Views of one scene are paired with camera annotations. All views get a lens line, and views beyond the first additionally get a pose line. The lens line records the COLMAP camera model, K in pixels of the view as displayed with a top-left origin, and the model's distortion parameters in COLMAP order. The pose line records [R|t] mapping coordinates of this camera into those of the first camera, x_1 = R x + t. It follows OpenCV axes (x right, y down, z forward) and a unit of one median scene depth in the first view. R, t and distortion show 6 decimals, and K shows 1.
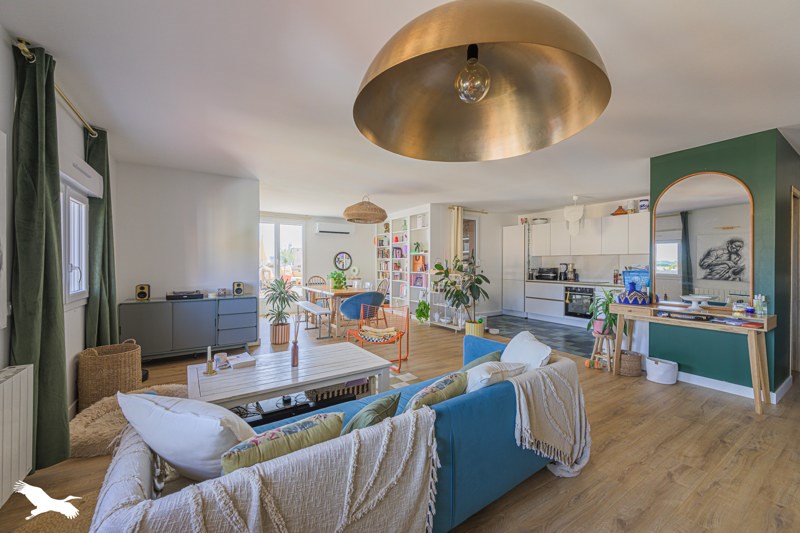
lens RADIAL K [[311.7, 0, 402.8], [0, 311.7, 264.1], [0, 0, 1]] dist [-0.001491, -0.000021]
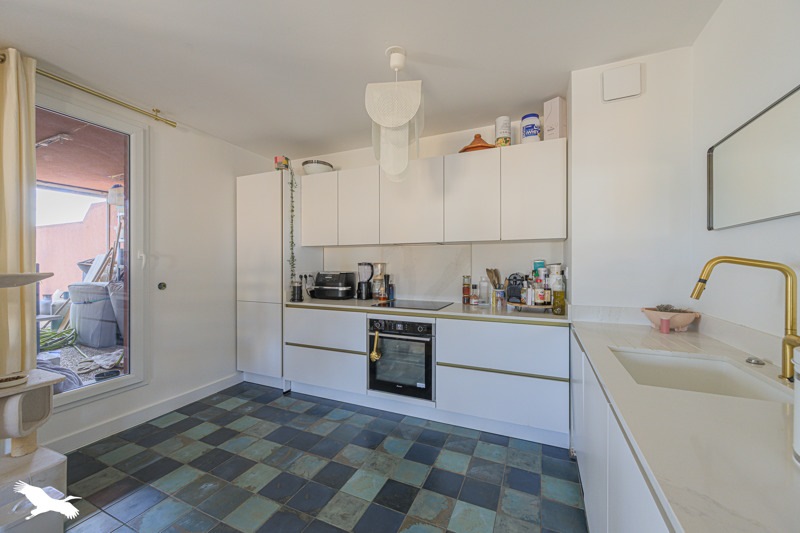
lens RADIAL K [[311.7, 0, 398.9], [0, 311.7, 263.9], [0, 0, 1]] dist [-0.001491, -0.000021]
pose [[0.834184, -0.008947, 0.551413, 0.303216], [0.007384, 0.999960, 0.005055, -0.002283], [-0.551436, -0.000145, 0.834217, 0.588040]]
